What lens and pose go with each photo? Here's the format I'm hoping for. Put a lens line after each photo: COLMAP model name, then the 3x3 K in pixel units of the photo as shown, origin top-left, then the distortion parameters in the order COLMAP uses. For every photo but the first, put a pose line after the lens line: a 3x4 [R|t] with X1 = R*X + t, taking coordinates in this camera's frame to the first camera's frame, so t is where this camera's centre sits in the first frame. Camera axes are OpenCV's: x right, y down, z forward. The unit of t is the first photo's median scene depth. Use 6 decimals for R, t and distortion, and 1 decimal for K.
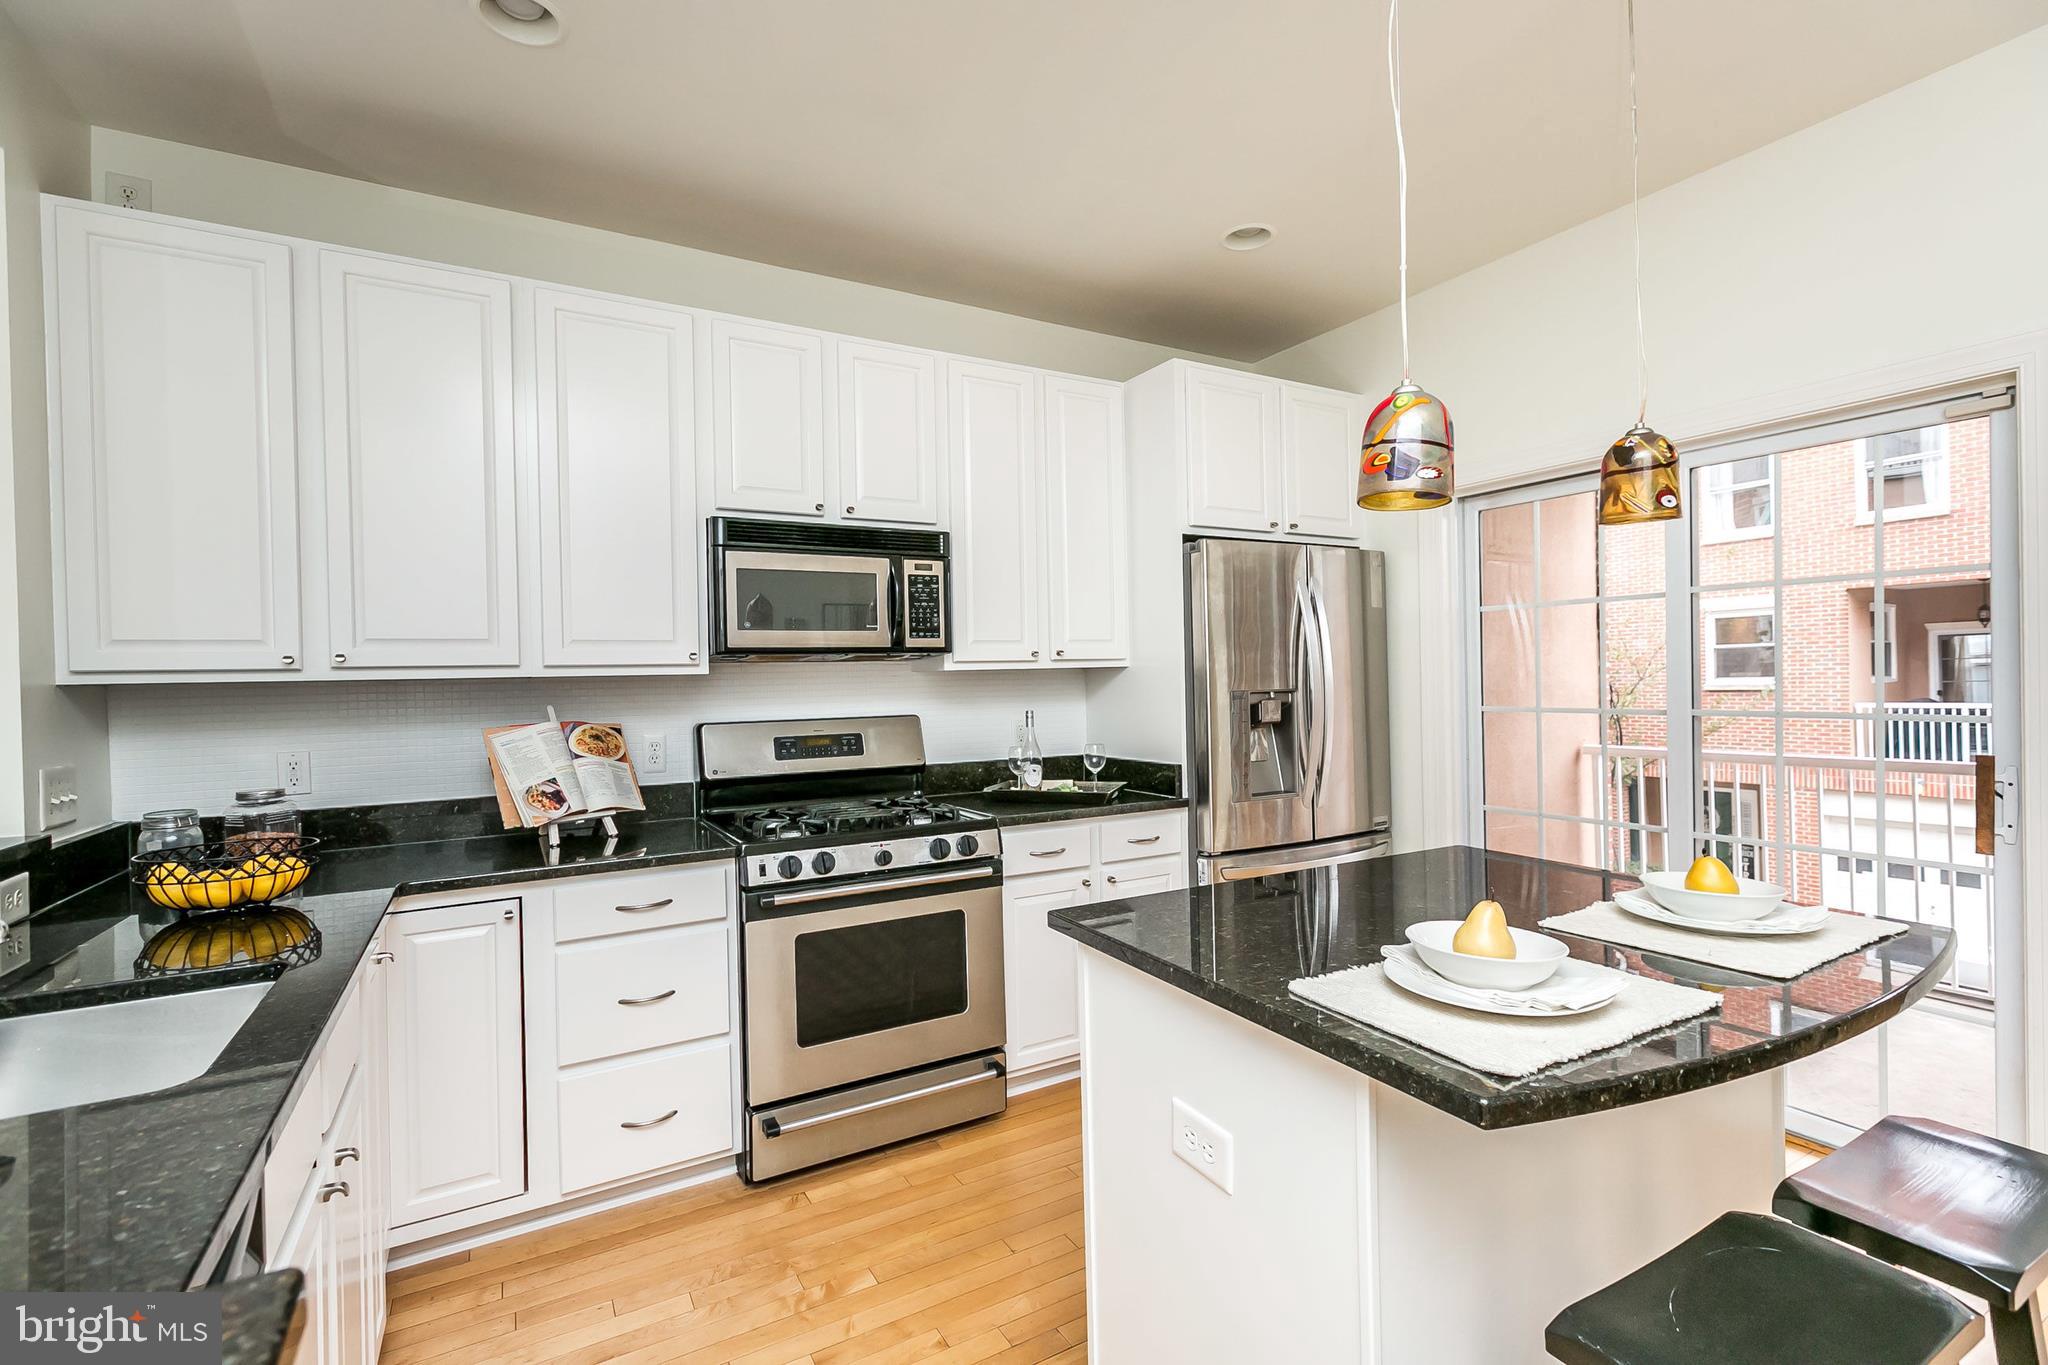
lens RADIAL K [[945.6, 0, 1033.7], [0, 945.6, 667.0], [0, 0, 1]] dist [0.007306, -0.003417]
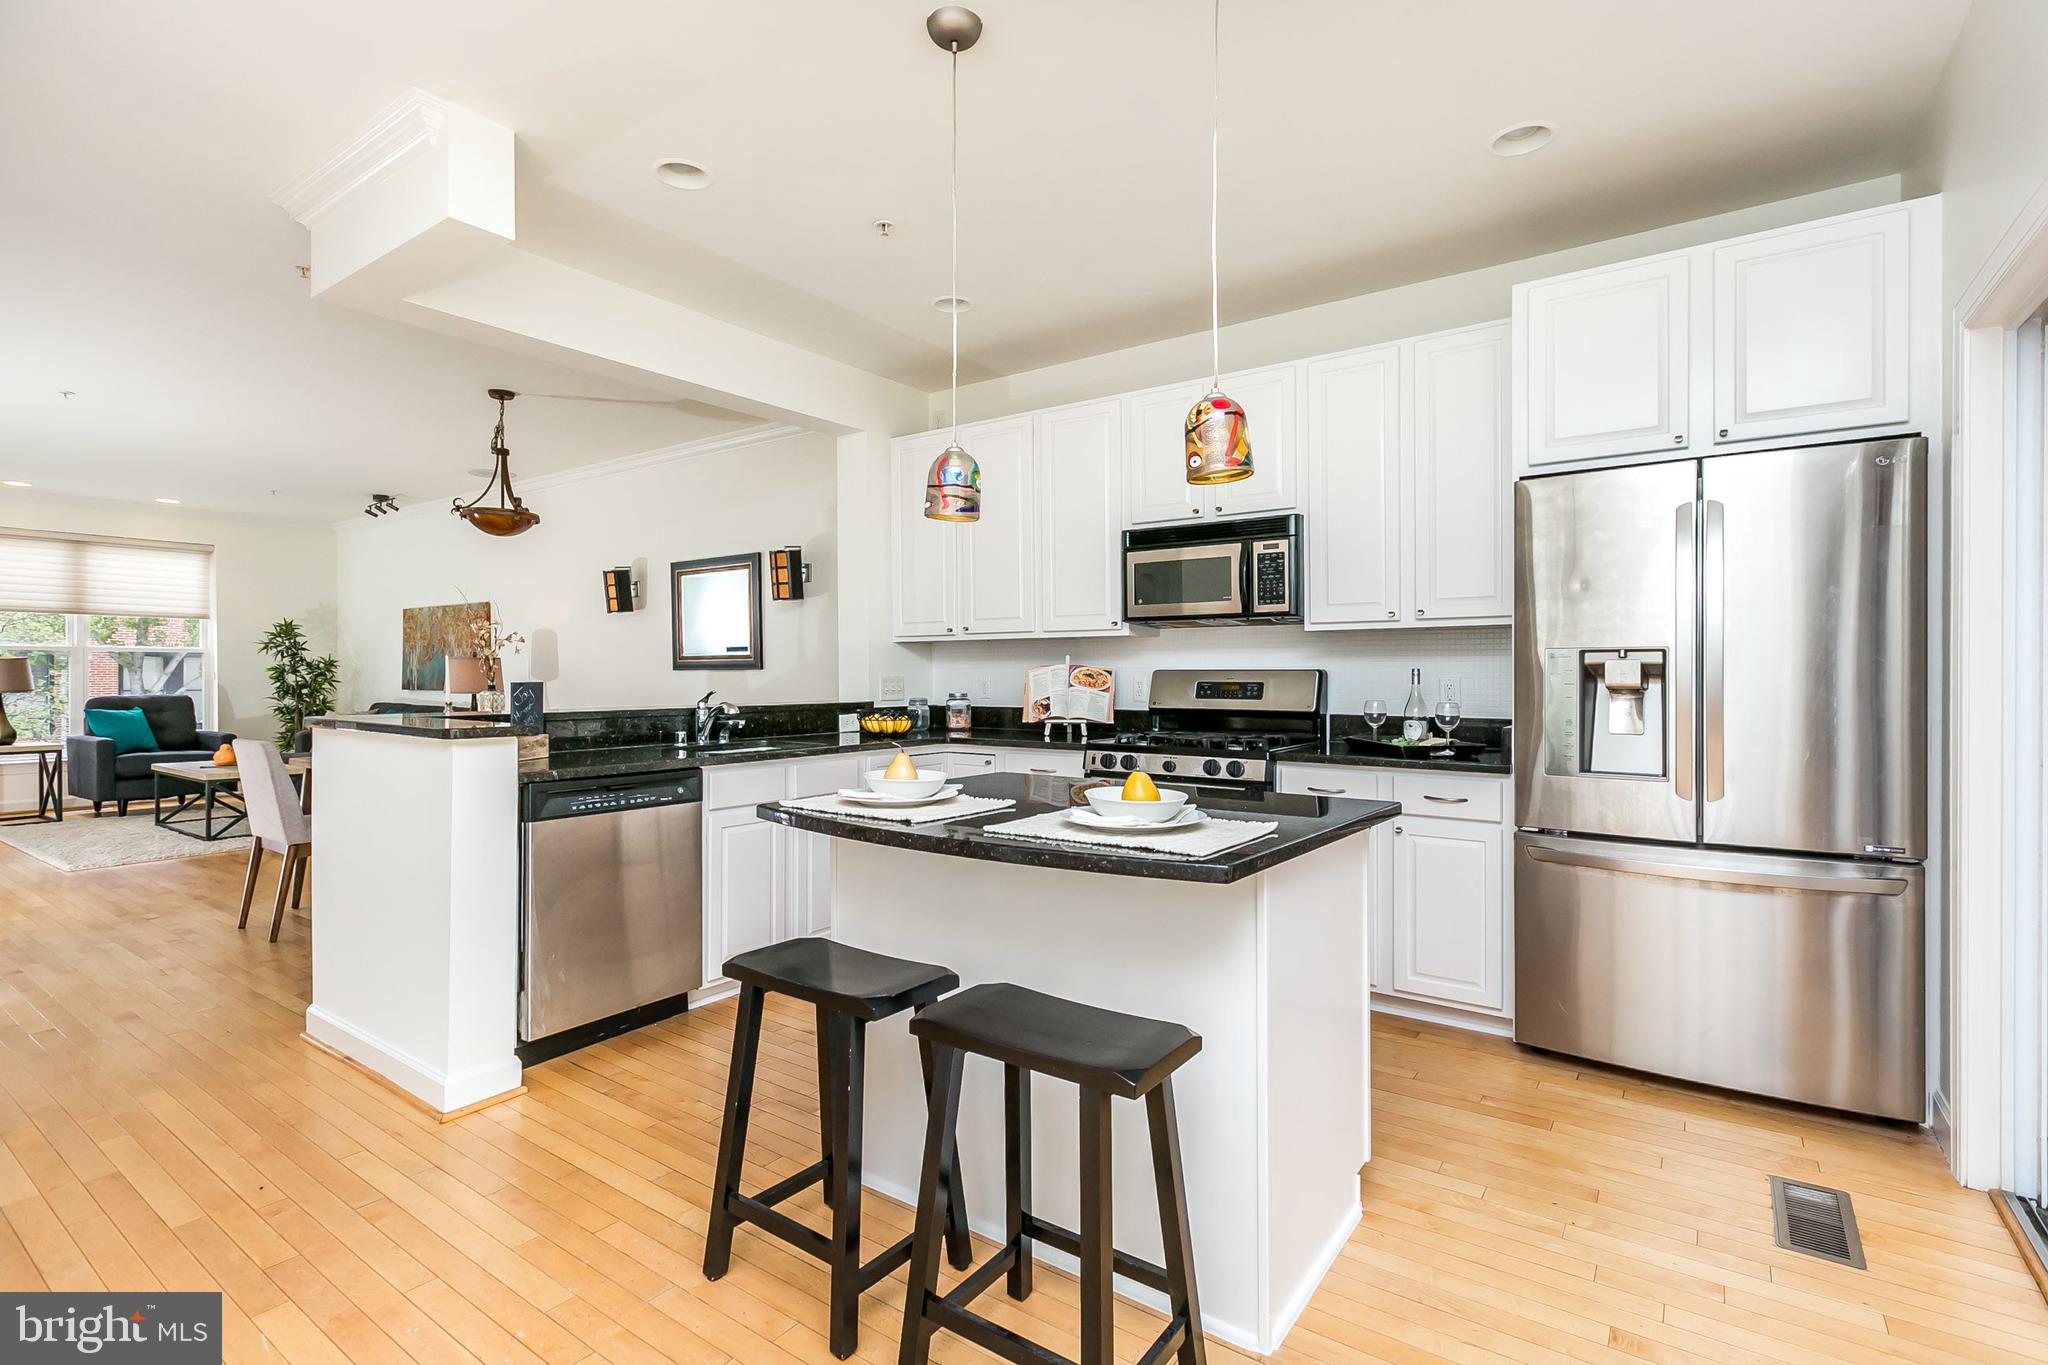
lens RADIAL K [[945.6, 0, 1058.1], [0, 945.6, 669.7], [0, 0, 1]] dist [0.007306, -0.003417]
pose [[0.439203, 0.020517, -0.898153, 0.866194], [0.004390, 0.999678, 0.024983, 0.021675], [0.898377, -0.014916, 0.438972, 0.220583]]
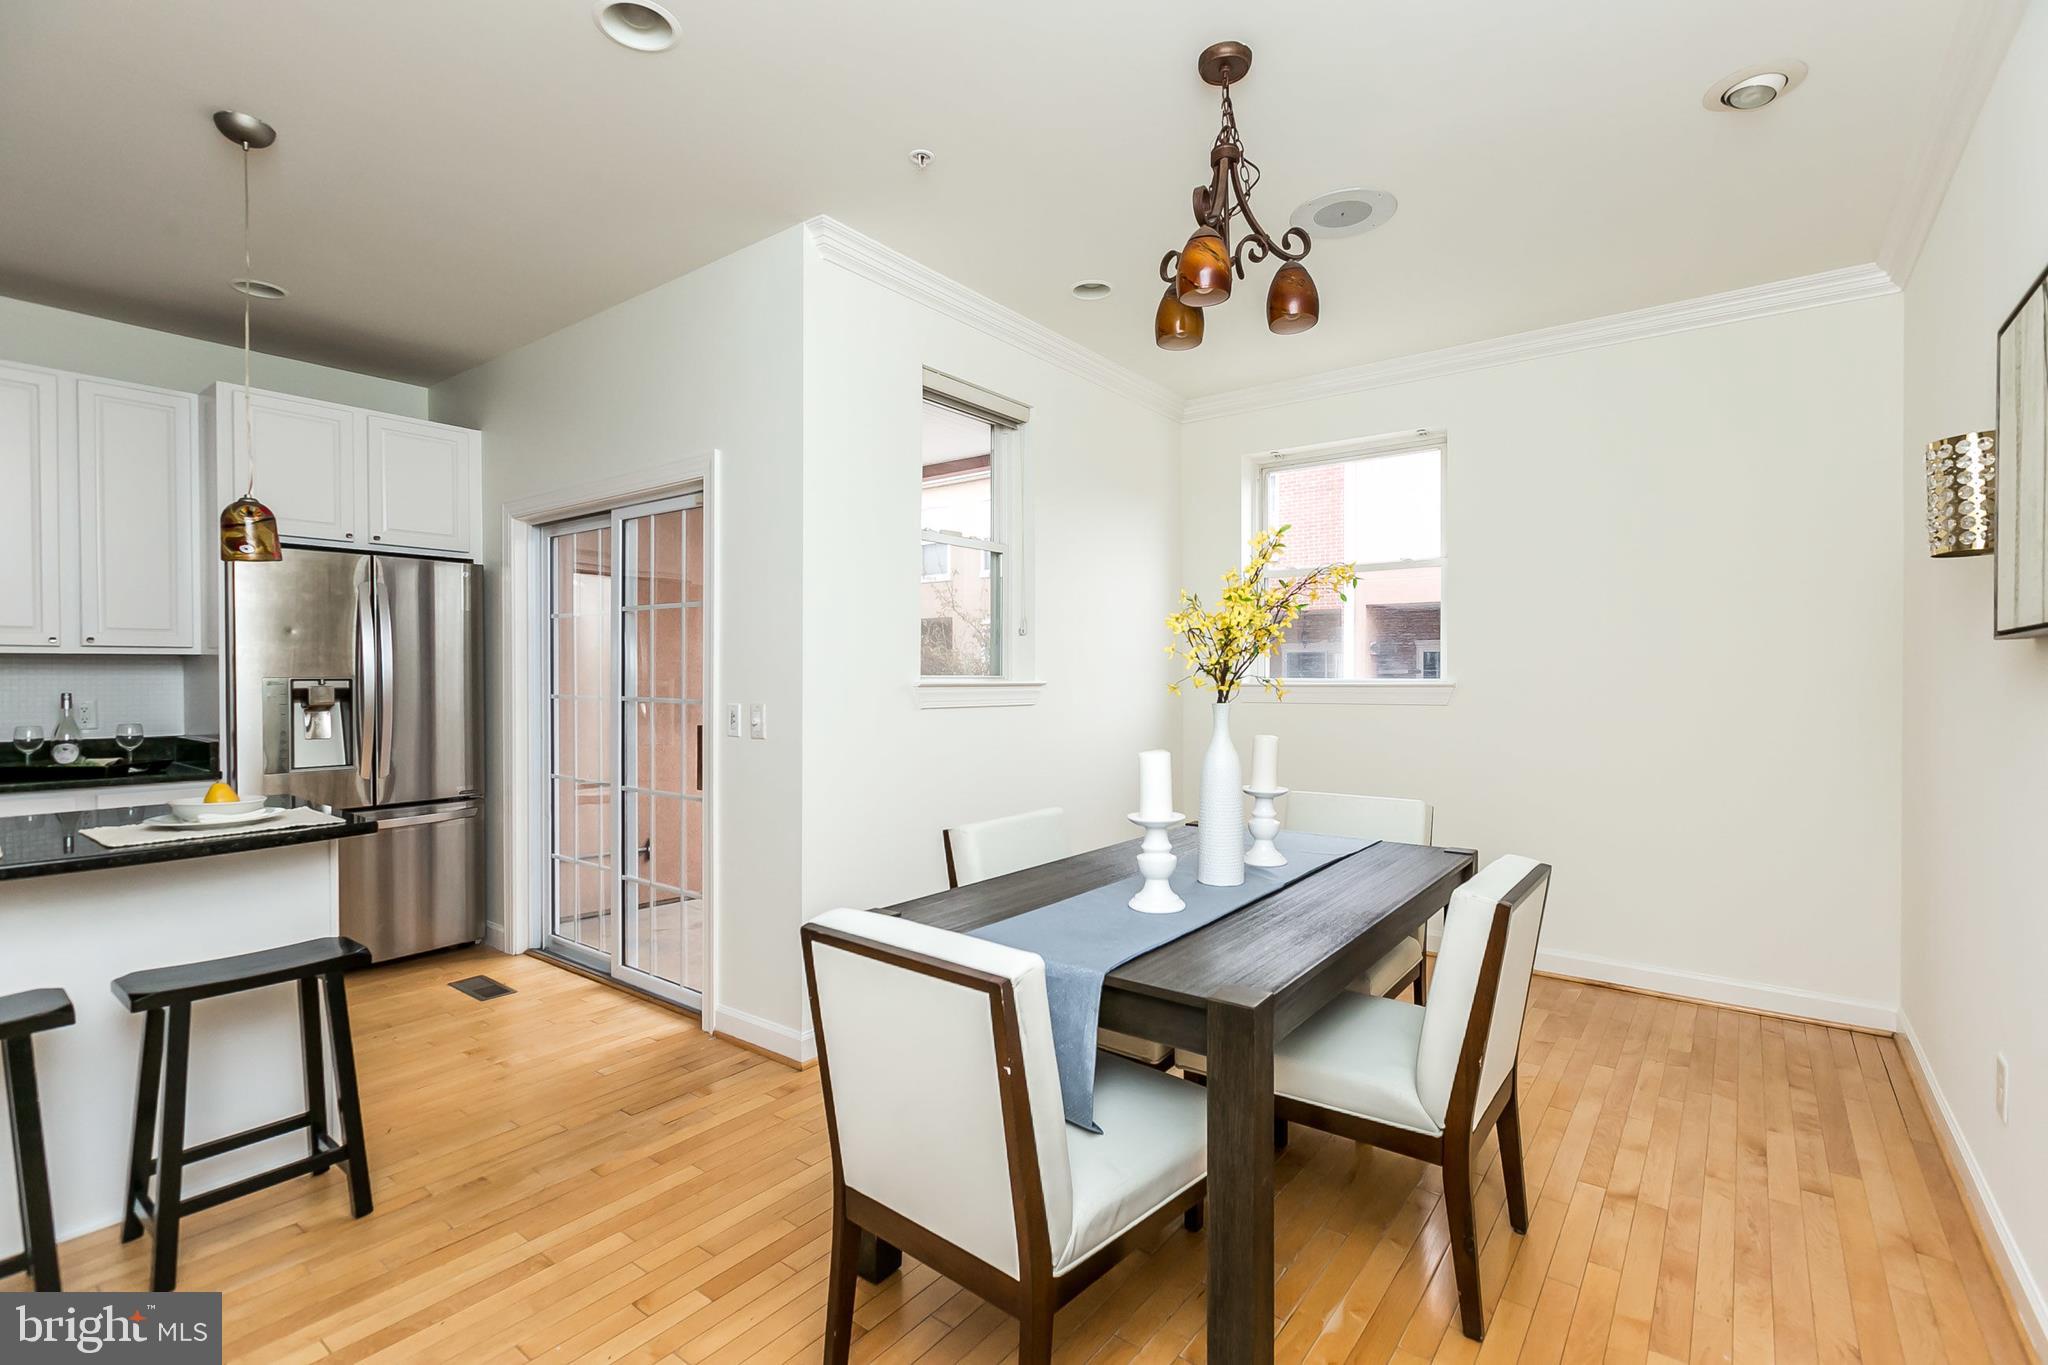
lens RADIAL K [[945.6, 0, 1034.0], [0, 945.6, 675.2], [0, 0, 1]] dist [0.007306, -0.003417]
pose [[0.914118, 0.021585, 0.404874, 0.643373], [-0.027163, 0.999599, 0.008037, -0.014709], [-0.404538, -0.018344, 0.914337, -0.478974]]
